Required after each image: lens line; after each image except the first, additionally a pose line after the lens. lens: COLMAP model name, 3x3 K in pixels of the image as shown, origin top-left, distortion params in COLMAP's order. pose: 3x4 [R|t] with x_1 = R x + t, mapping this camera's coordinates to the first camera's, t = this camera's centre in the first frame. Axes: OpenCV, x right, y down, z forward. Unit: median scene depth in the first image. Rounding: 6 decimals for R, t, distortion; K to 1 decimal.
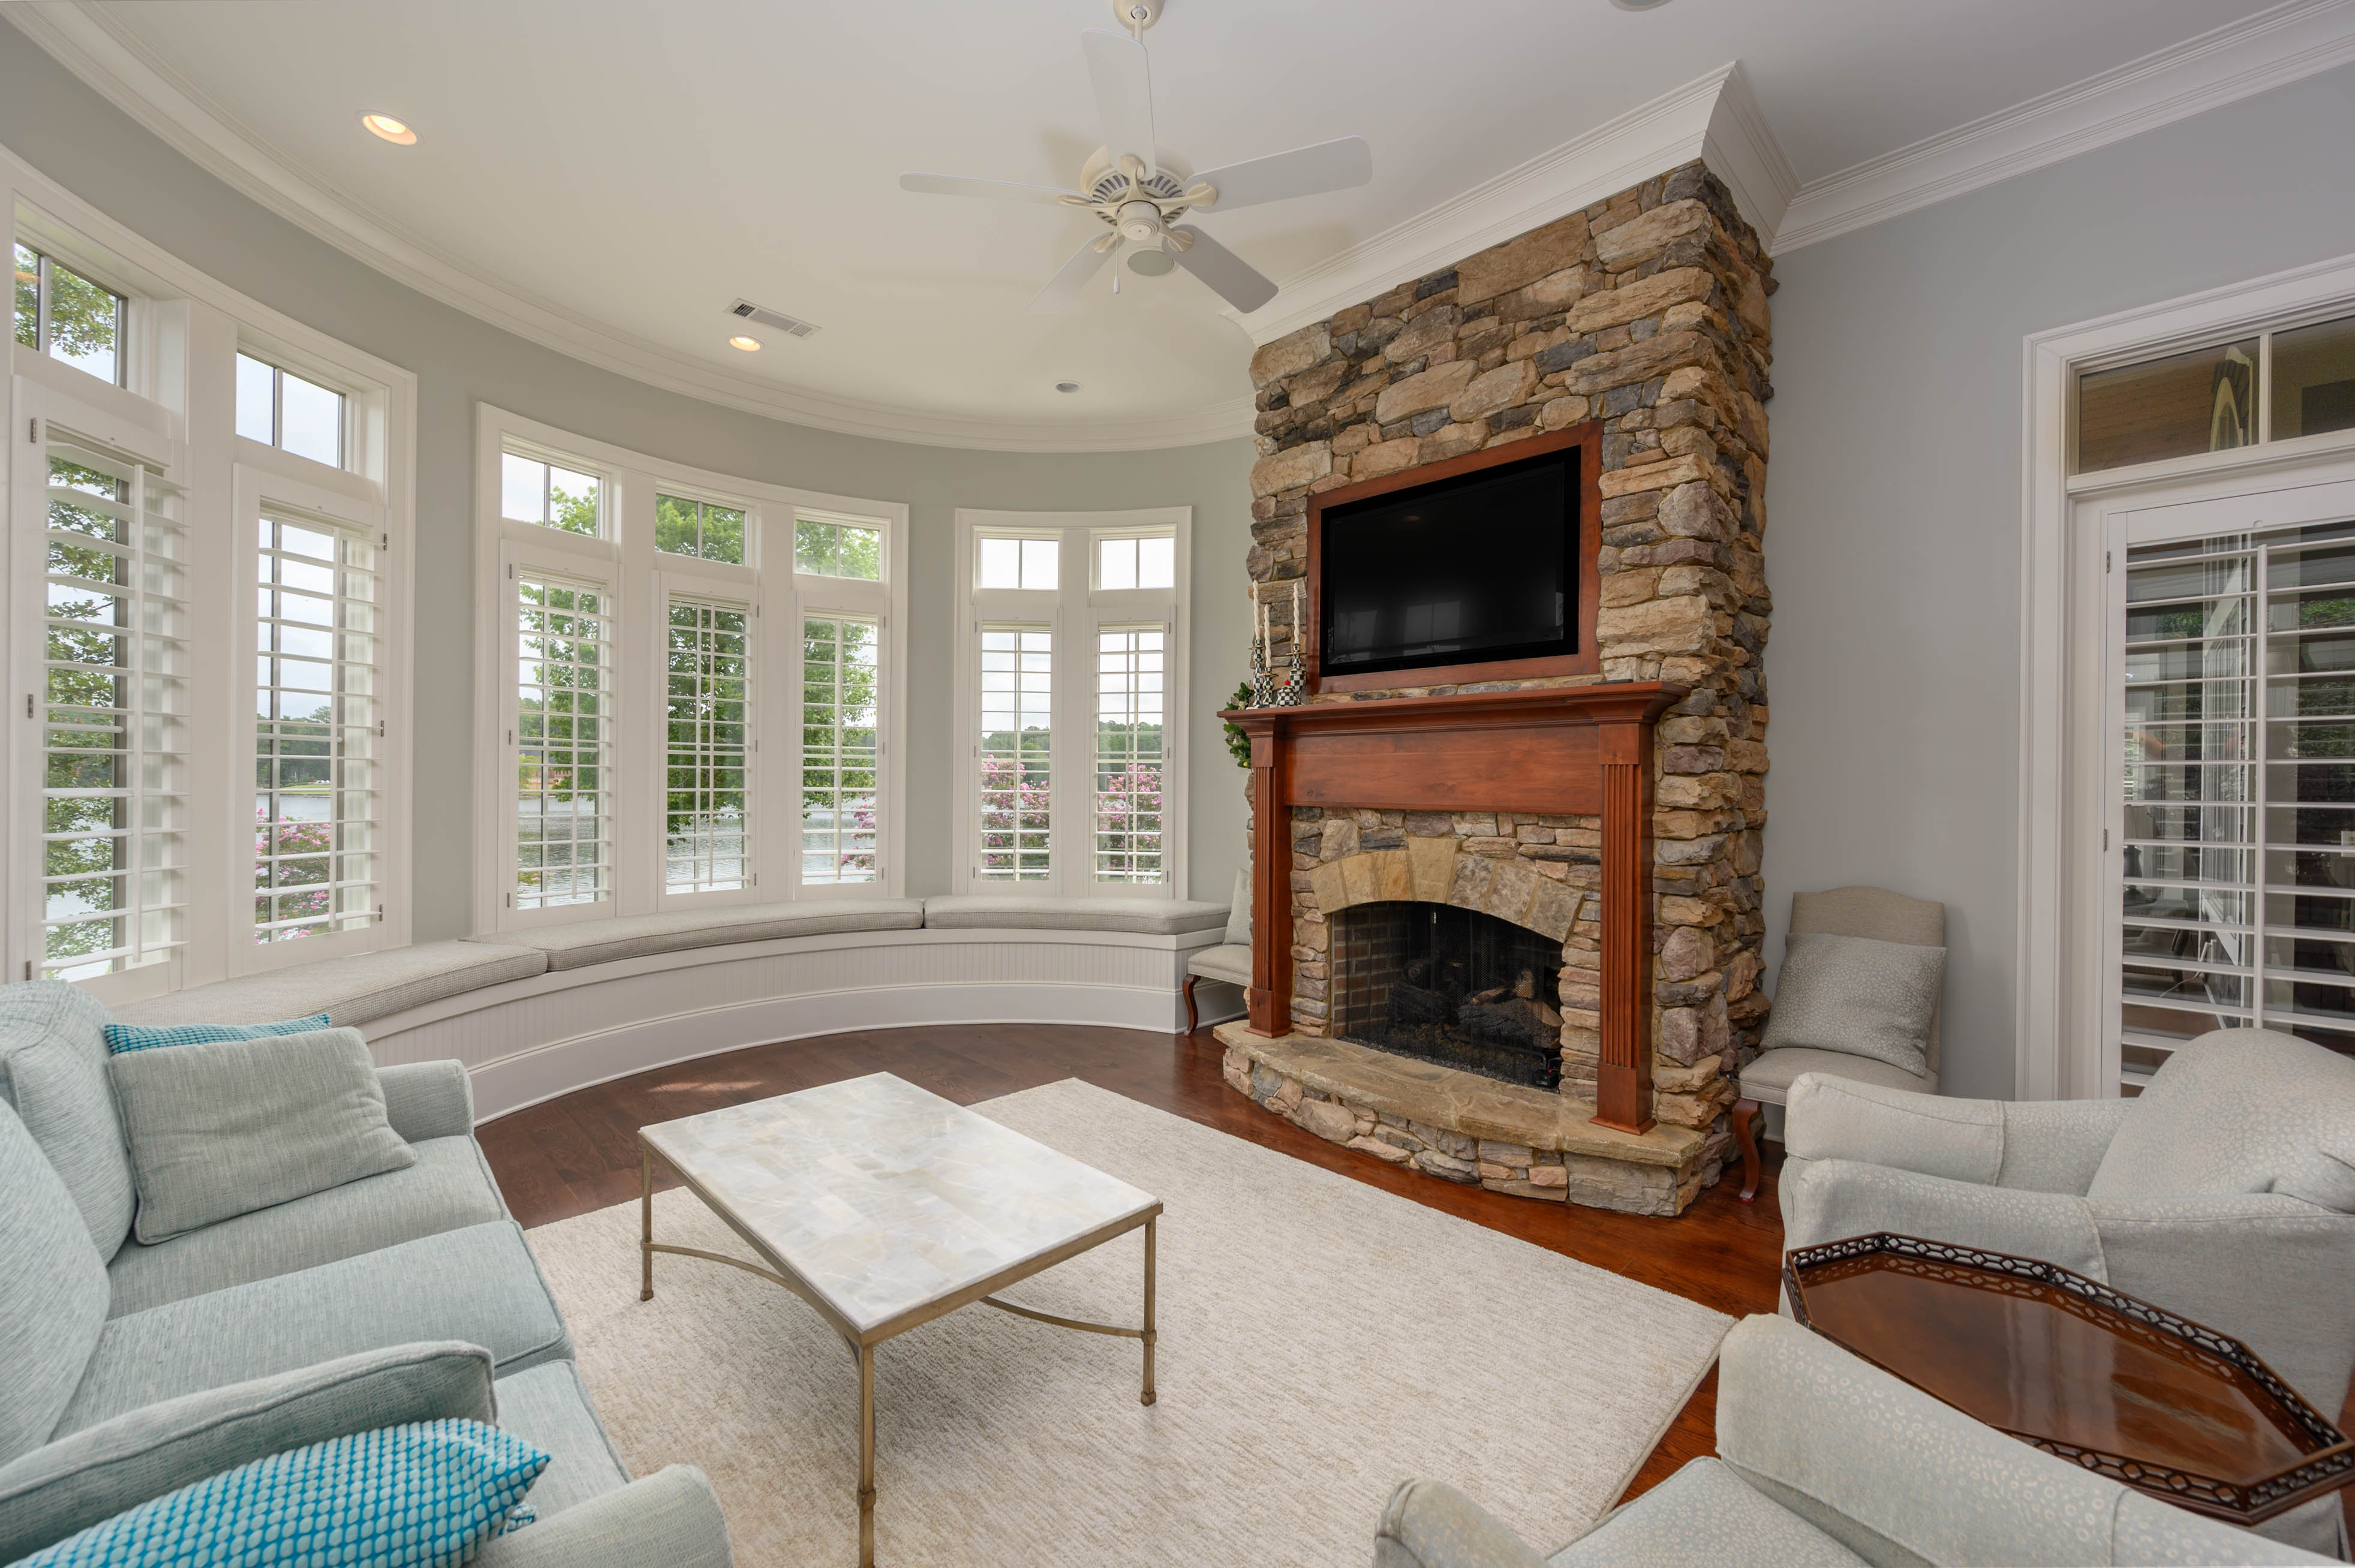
lens RADIAL K [[936.5, 0, 1177.5], [0, 936.5, 784.0], [0, 0, 1]] dist [0.002412, 0.000066]
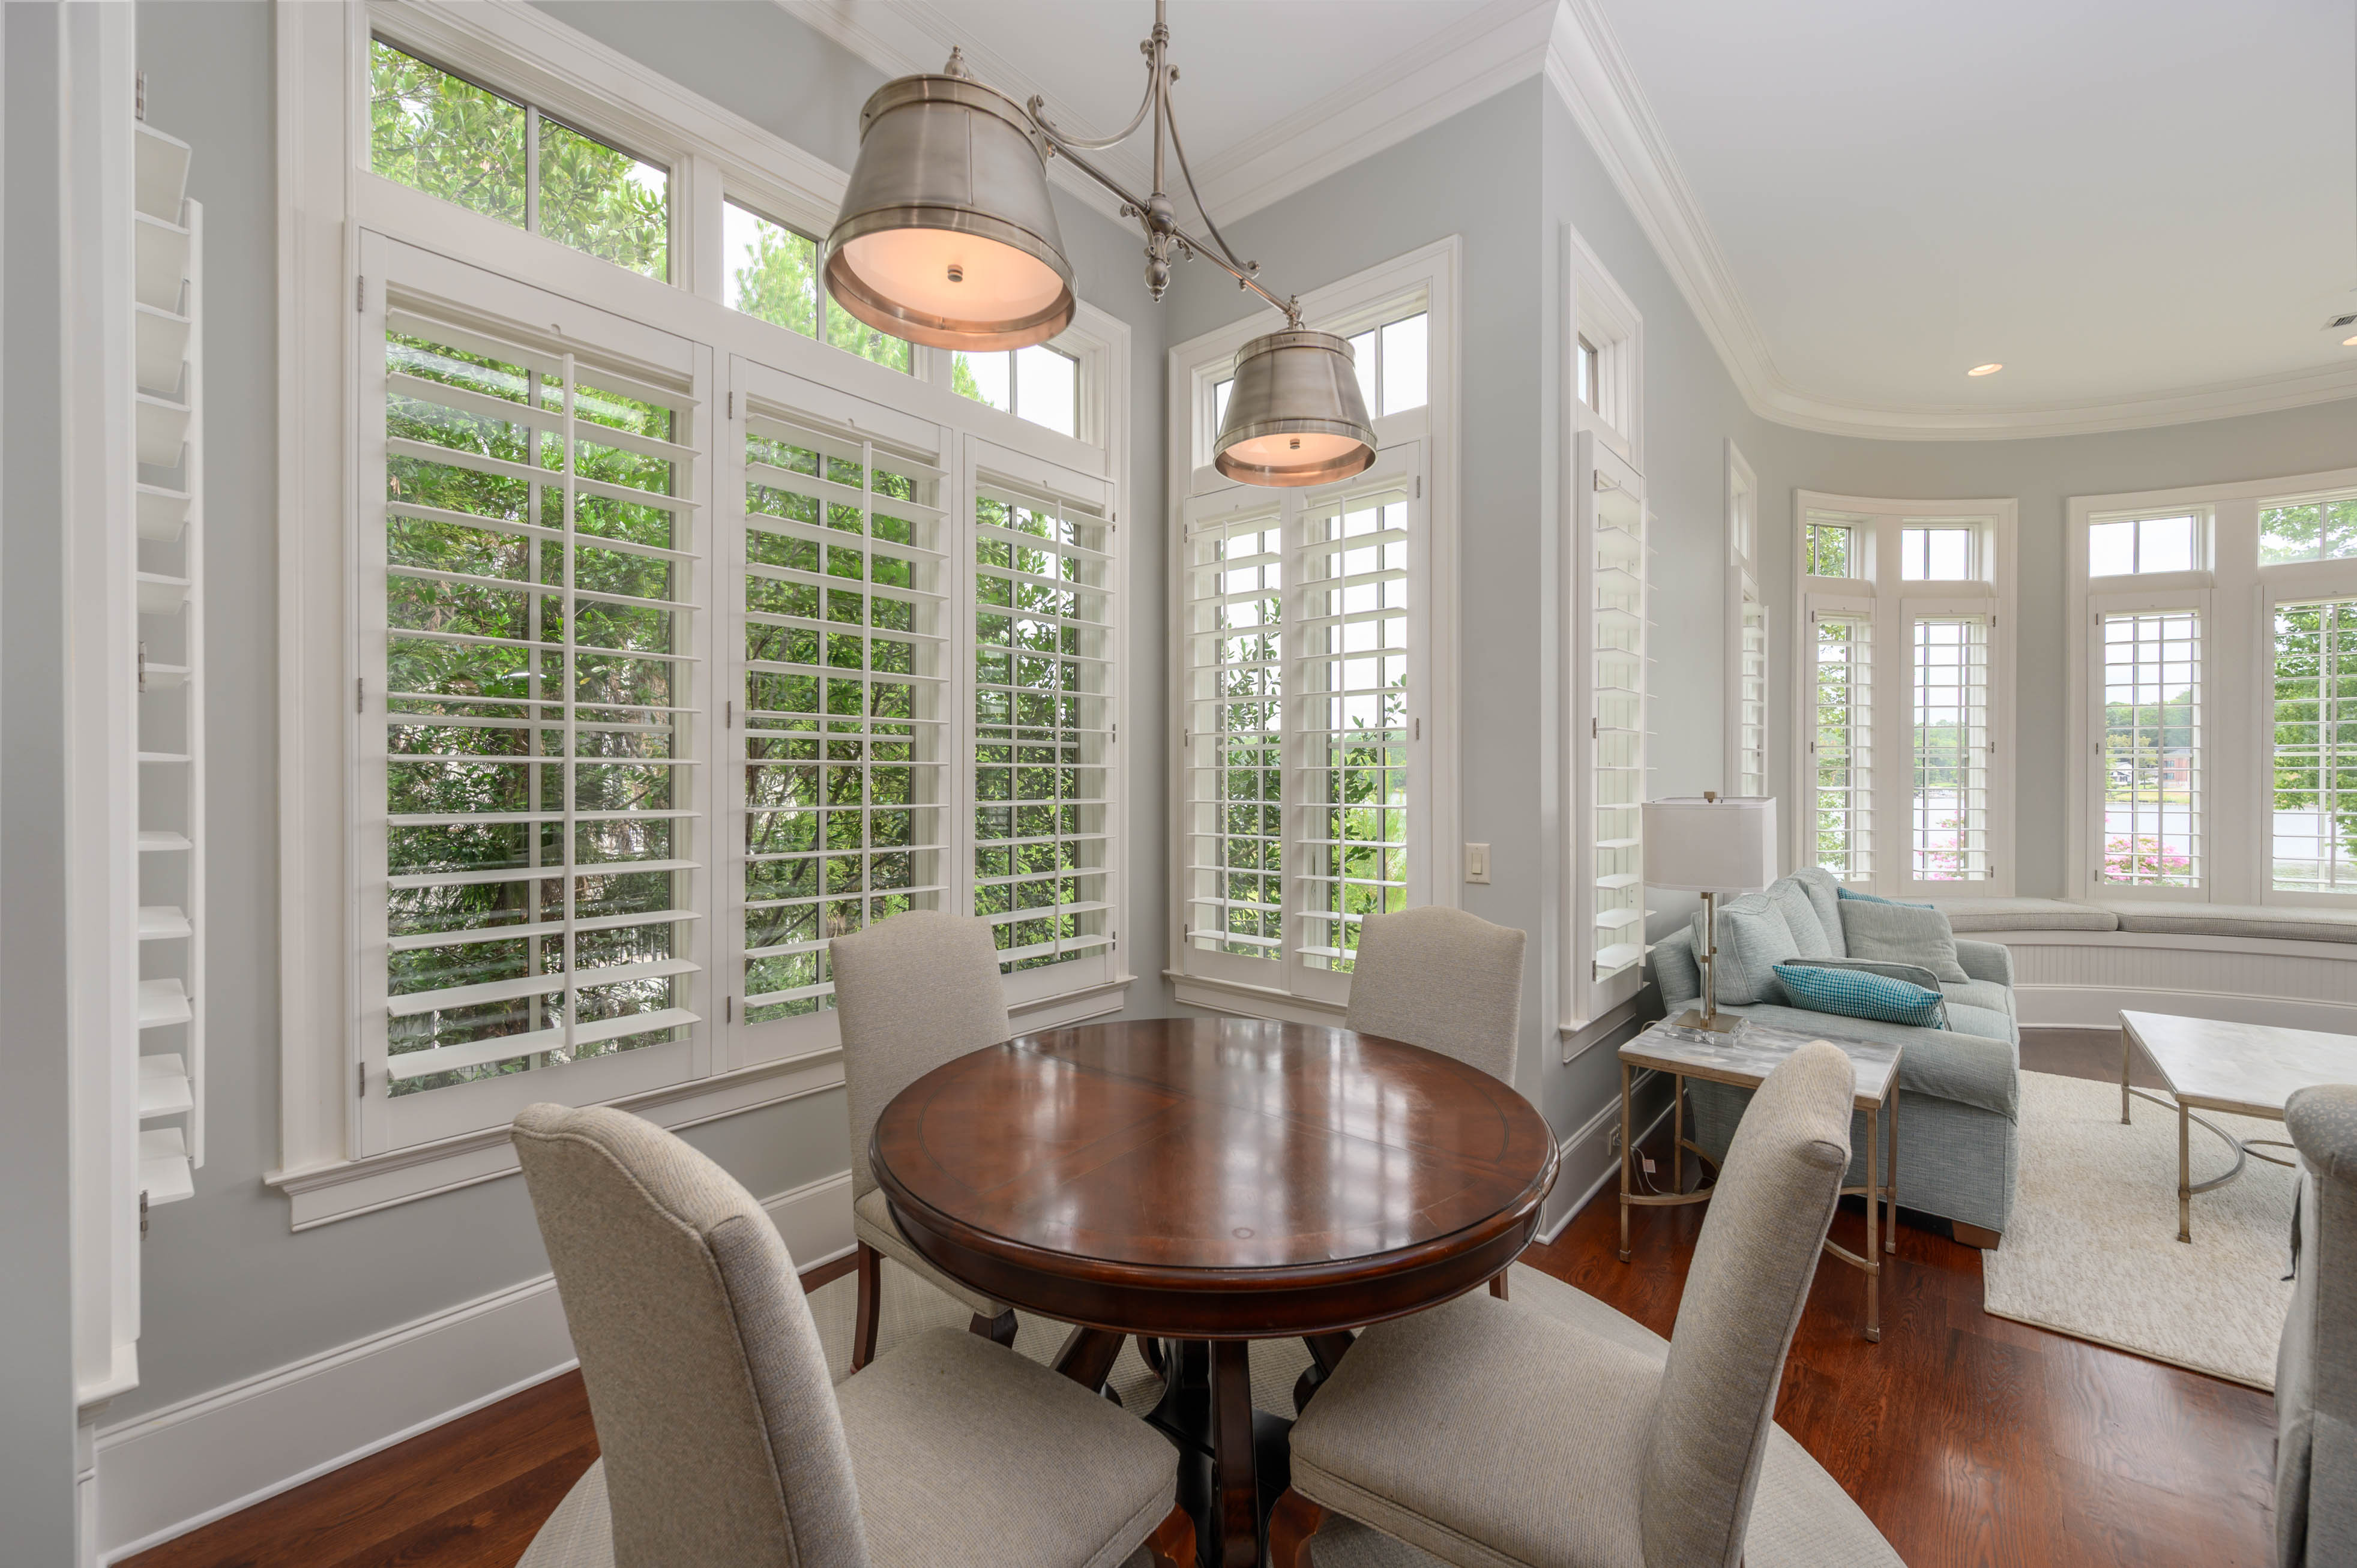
lens RADIAL K [[945.8, 0, 1166.3], [0, 945.8, 772.1], [0, 0, 1]] dist [-0.000637, -0.000266]
pose [[0.086738, -0.012976, -0.996147, 0.584707], [-0.004750, 0.999898, -0.013438, 0.006982], [0.996220, 0.005897, 0.086667, -0.479045]]
